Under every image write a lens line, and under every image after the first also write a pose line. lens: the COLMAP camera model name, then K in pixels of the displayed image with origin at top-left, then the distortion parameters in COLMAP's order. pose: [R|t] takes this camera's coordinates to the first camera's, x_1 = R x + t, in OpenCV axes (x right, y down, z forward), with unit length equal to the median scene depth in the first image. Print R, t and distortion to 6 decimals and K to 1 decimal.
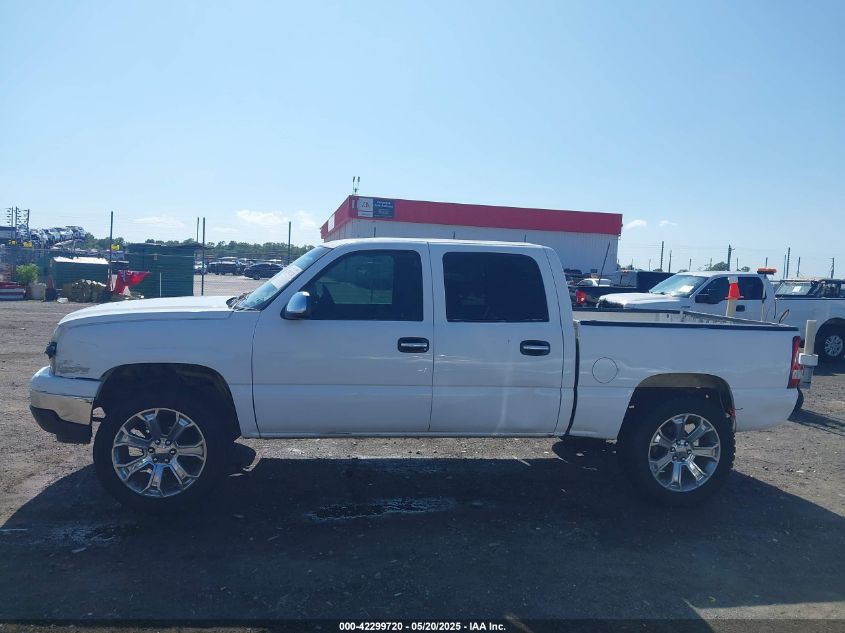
lens RADIAL K [[624.7, 0, 422.6], [0, 624.7, 343.2], [0, 0, 1]] dist [-0.018871, -0.002081]
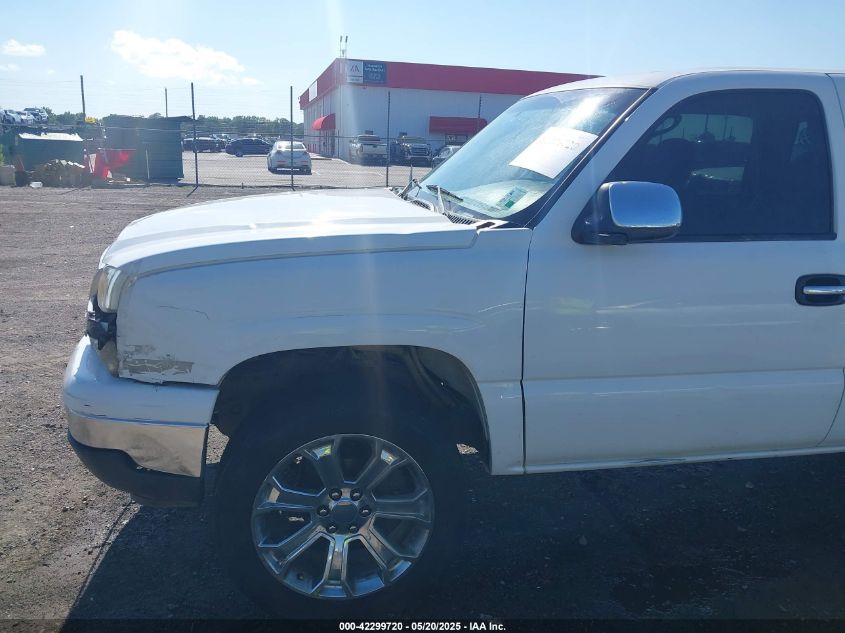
lens RADIAL K [[624.7, 0, 422.6], [0, 624.7, 343.2], [0, 0, 1]] dist [-0.018871, -0.002081]
pose [[0.999494, -0.021306, 0.023598, -0.341193], [0.016351, 0.981024, 0.193194, -0.054631], [-0.027266, -0.192711, 0.980877, 0.492245]]
